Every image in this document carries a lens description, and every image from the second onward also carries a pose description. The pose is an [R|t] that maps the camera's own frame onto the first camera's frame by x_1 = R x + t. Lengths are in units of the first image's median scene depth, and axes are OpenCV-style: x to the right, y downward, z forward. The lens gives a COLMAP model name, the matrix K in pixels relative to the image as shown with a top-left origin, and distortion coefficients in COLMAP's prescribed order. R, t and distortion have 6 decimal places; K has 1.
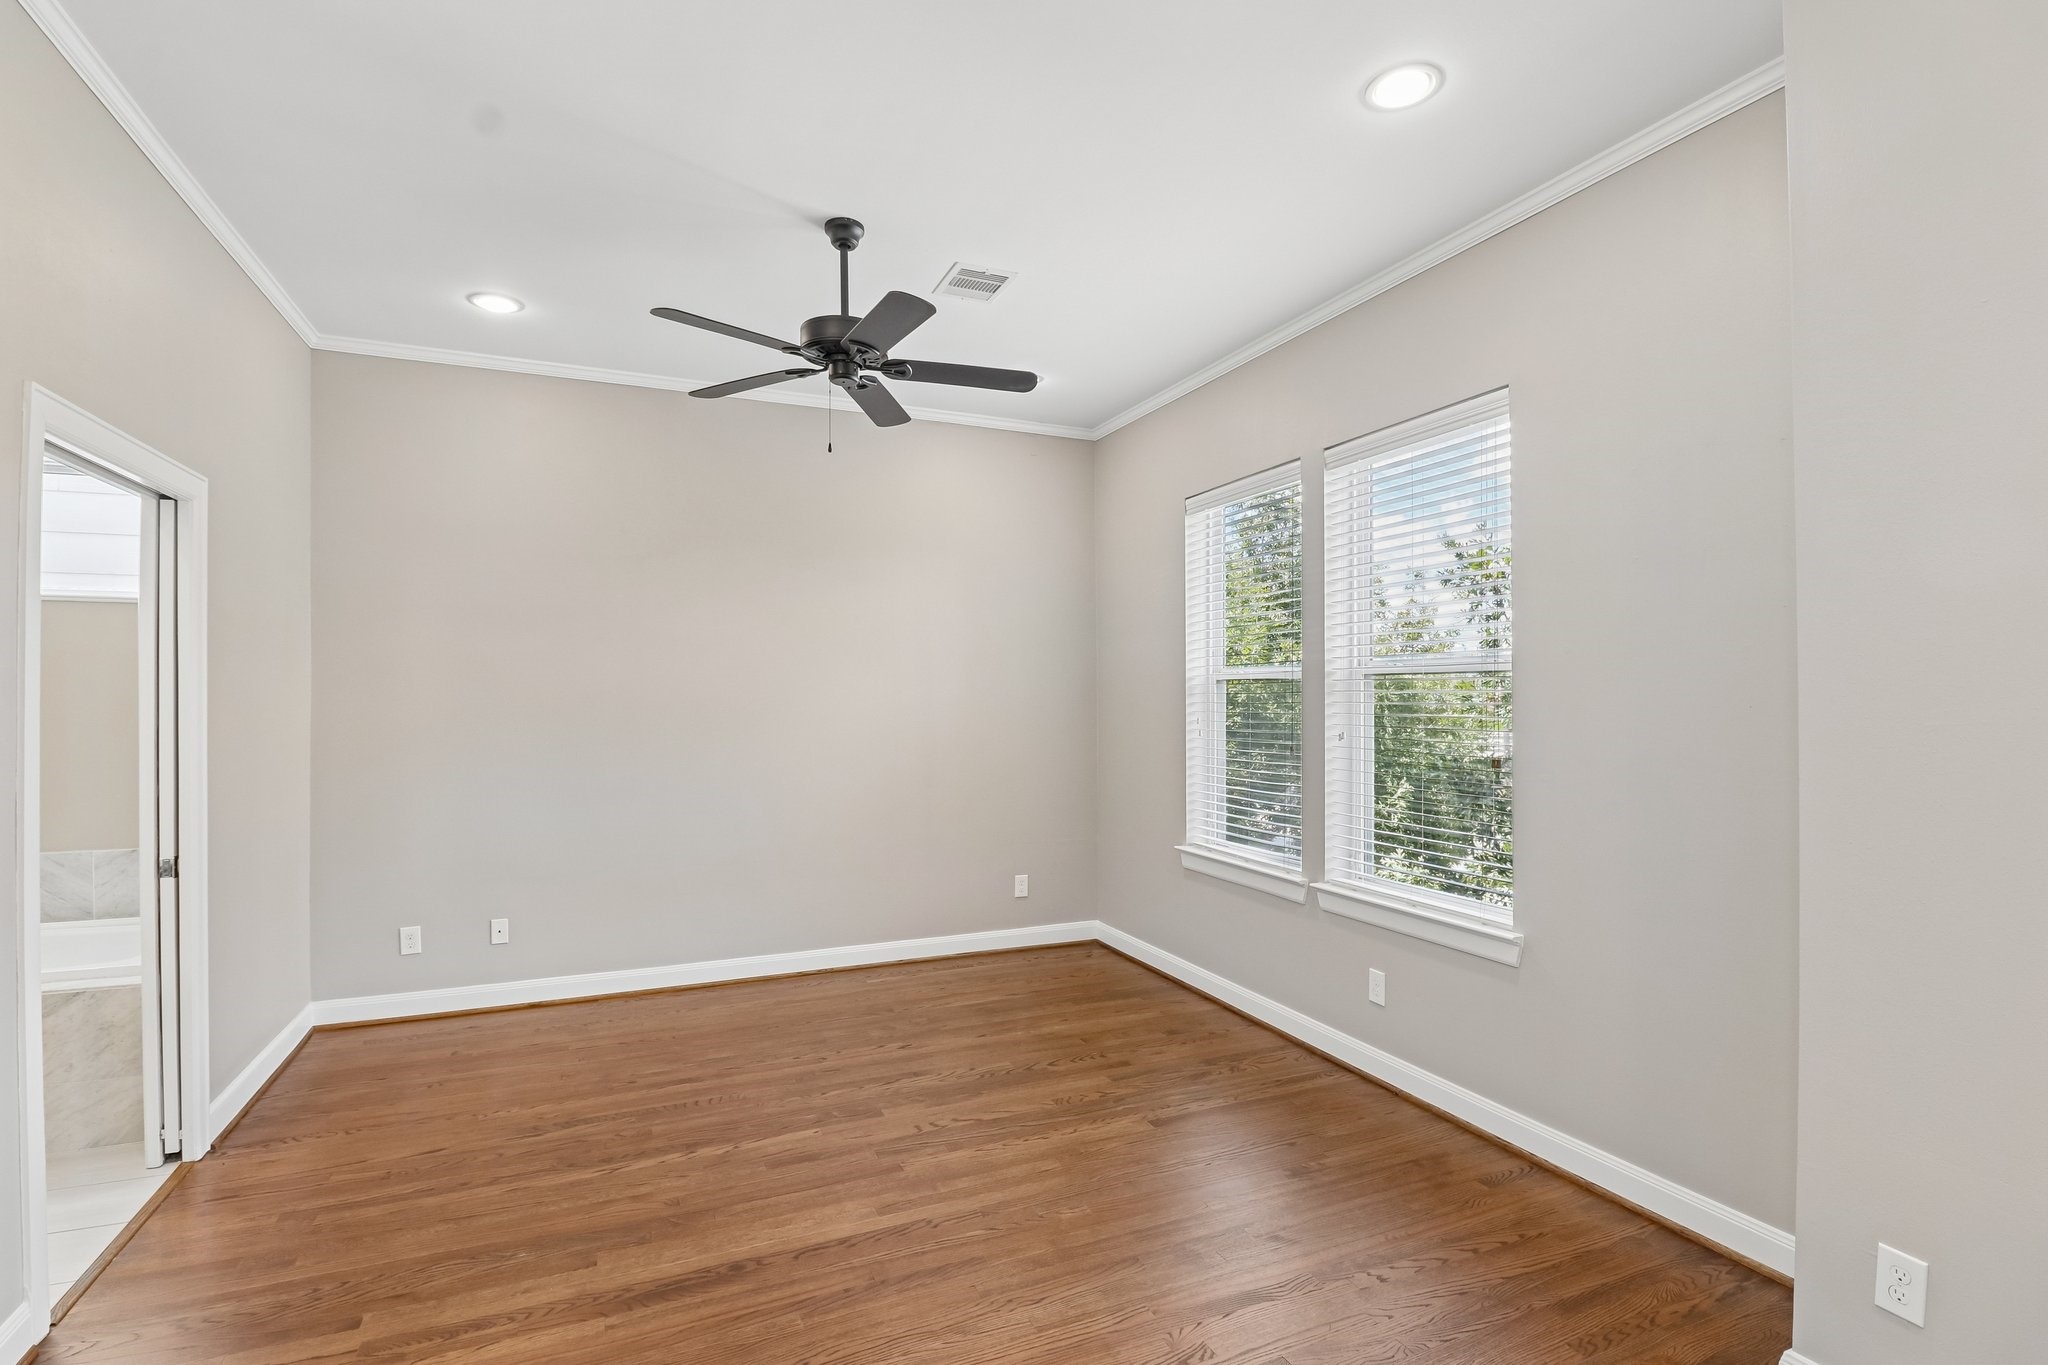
lens RADIAL K [[948.2, 0, 1020.2], [0, 948.2, 694.6], [0, 0, 1]] dist [-0.015022, -0.001045]
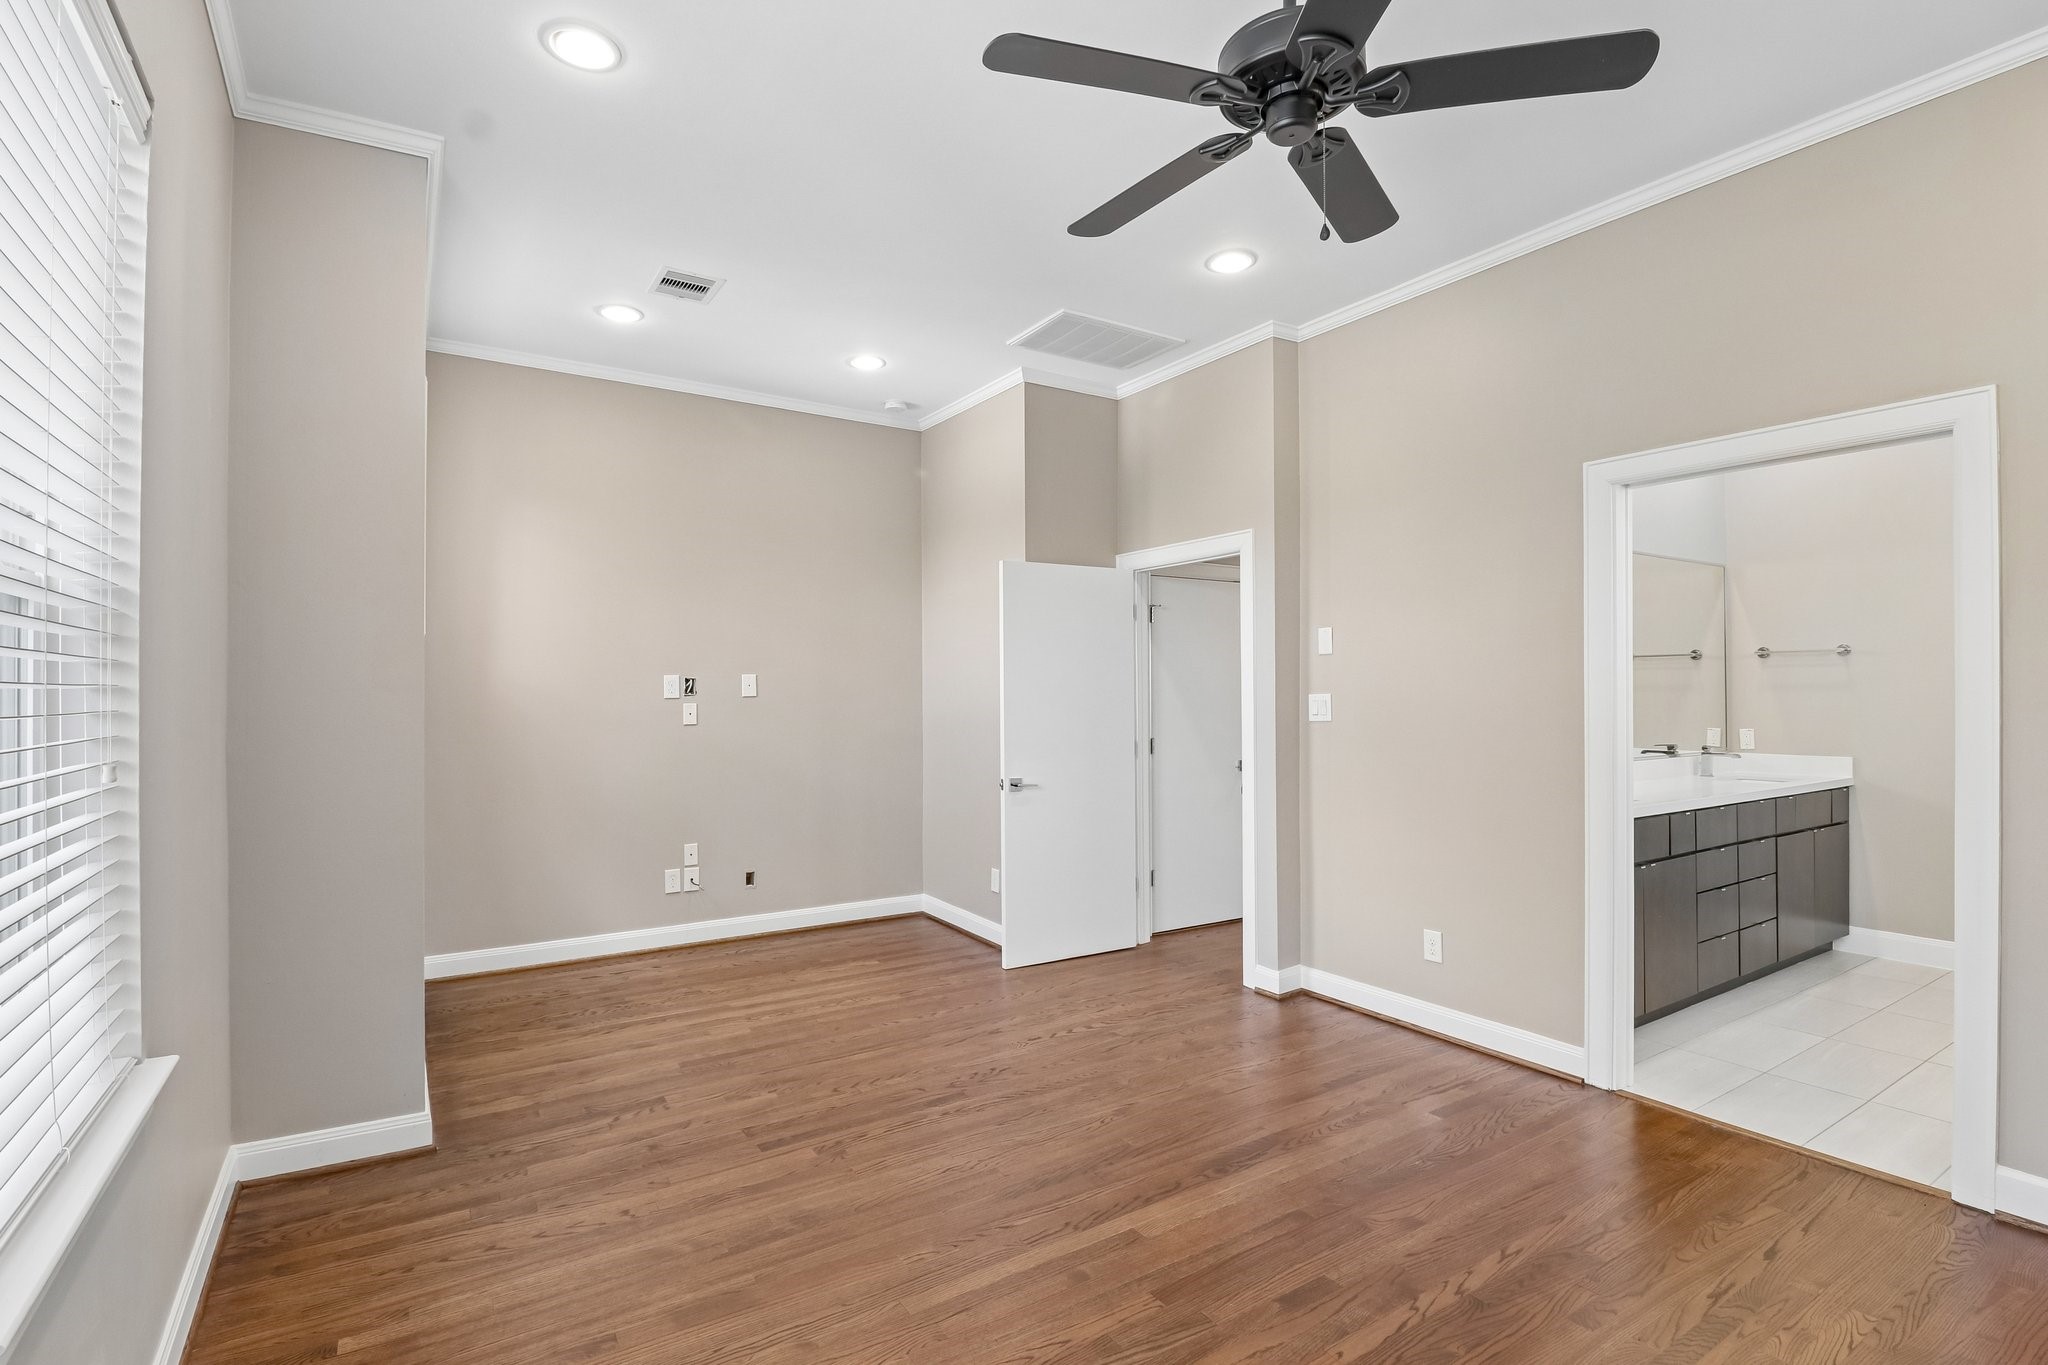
lens RADIAL K [[964.2, 0, 1010.1], [0, 964.2, 693.2], [0, 0, 1]] dist [0.011079, -0.020167]
pose [[-0.988219, 0.003953, -0.152993, 0.072427], [0.004607, 0.999982, -0.003916, 0.026753], [0.152974, -0.004575, -0.988220, 1.275625]]
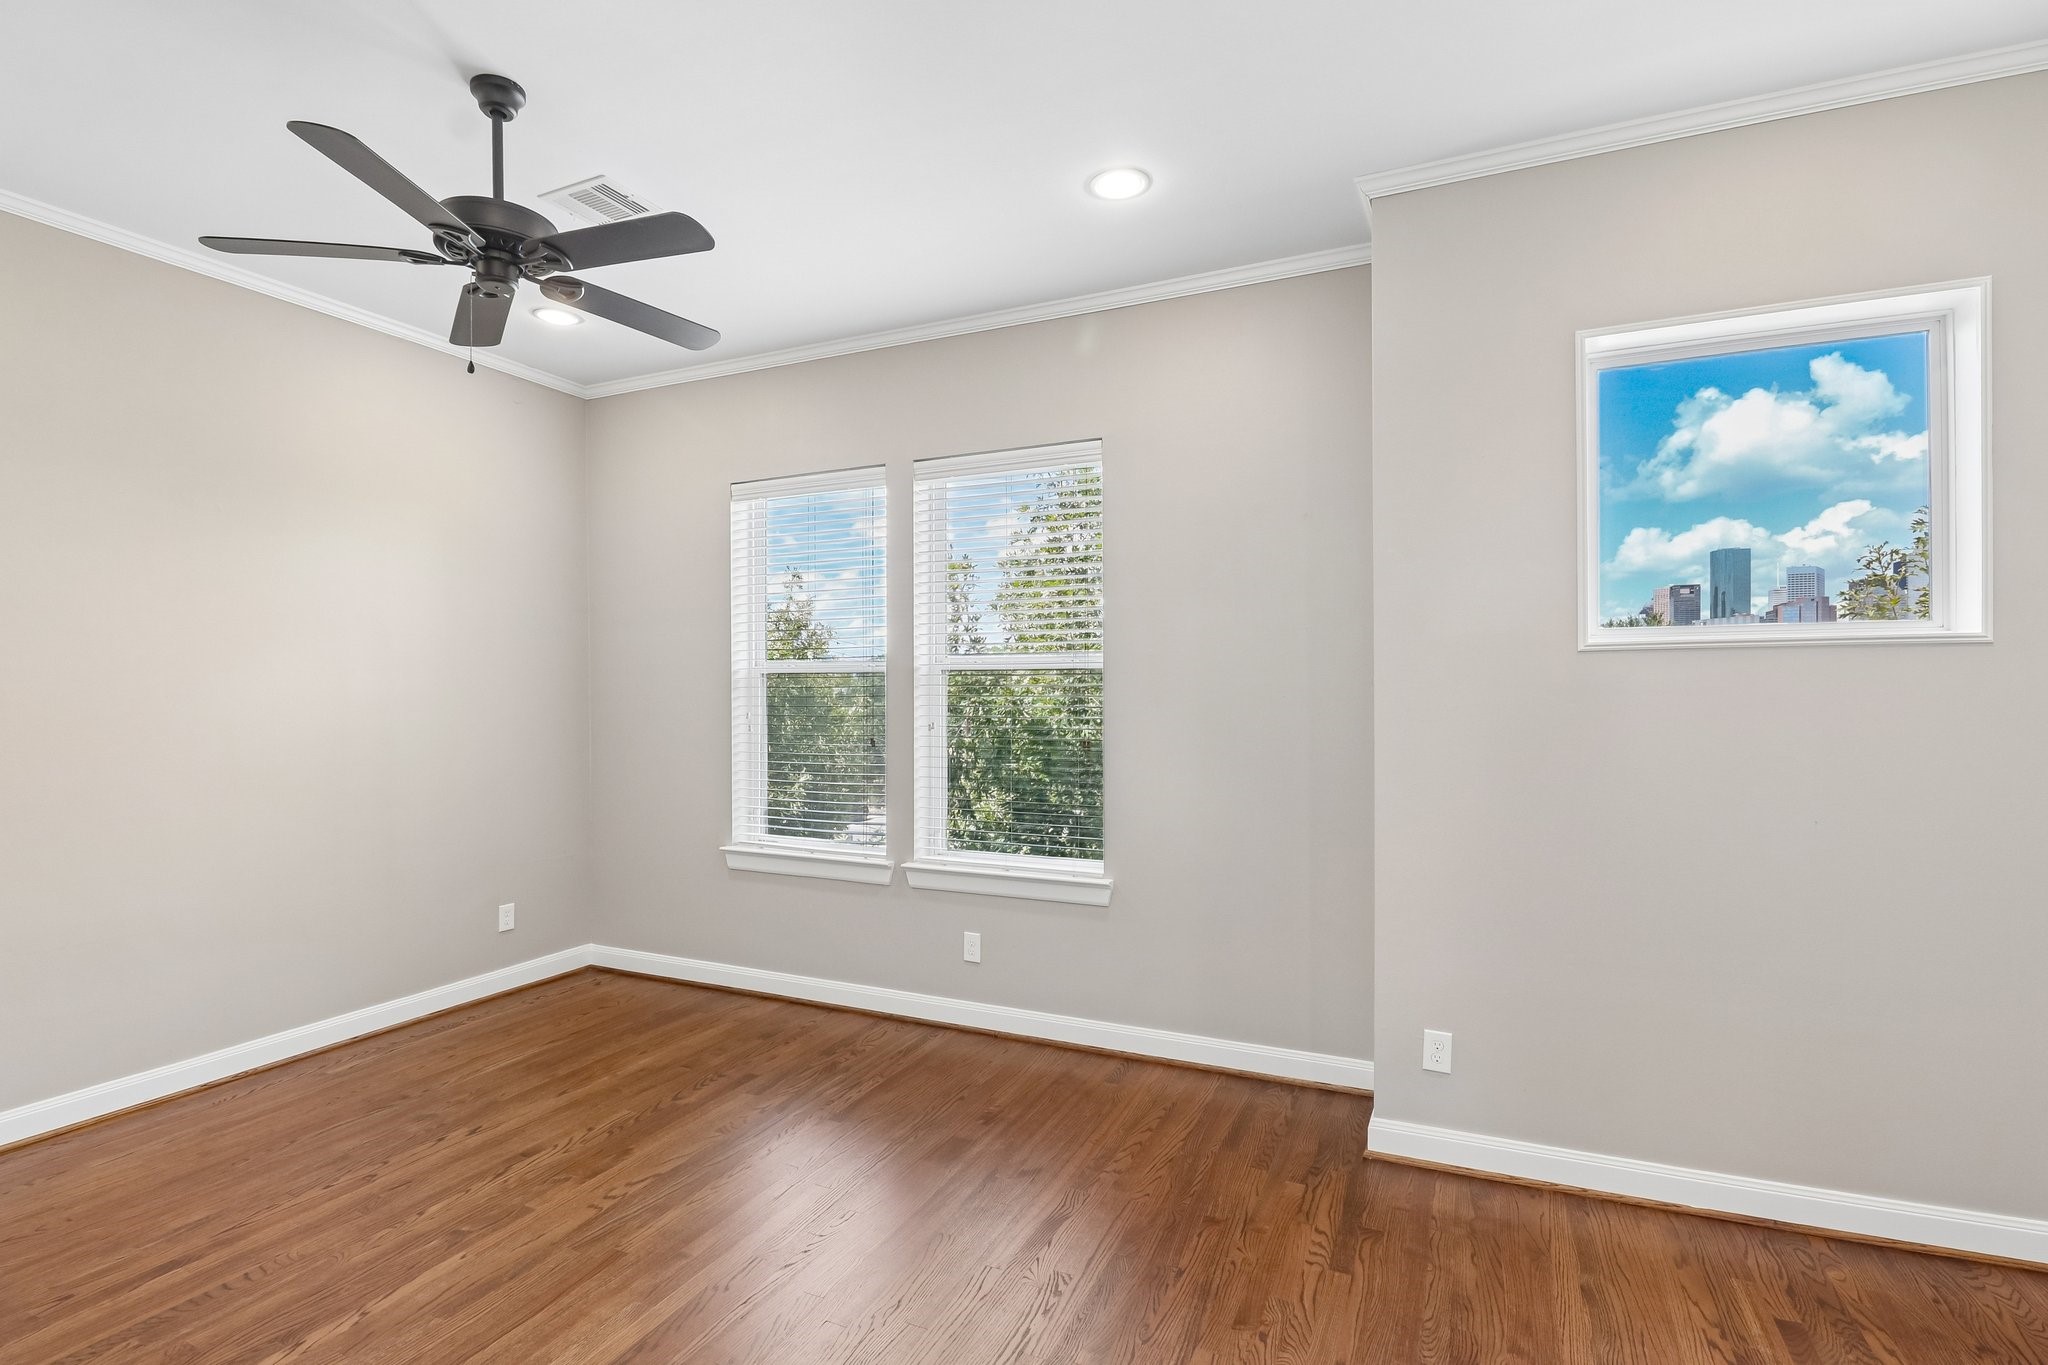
lens RADIAL K [[964.2, 0, 1010.1], [0, 964.2, 693.2], [0, 0, 1]] dist [0.011079, -0.020167]
pose [[0.753100, -0.002384, 0.657902, -0.317597], [-0.000487, 0.999991, 0.004180, 0.001305], [-0.657906, -0.003468, 0.753092, 0.096401]]
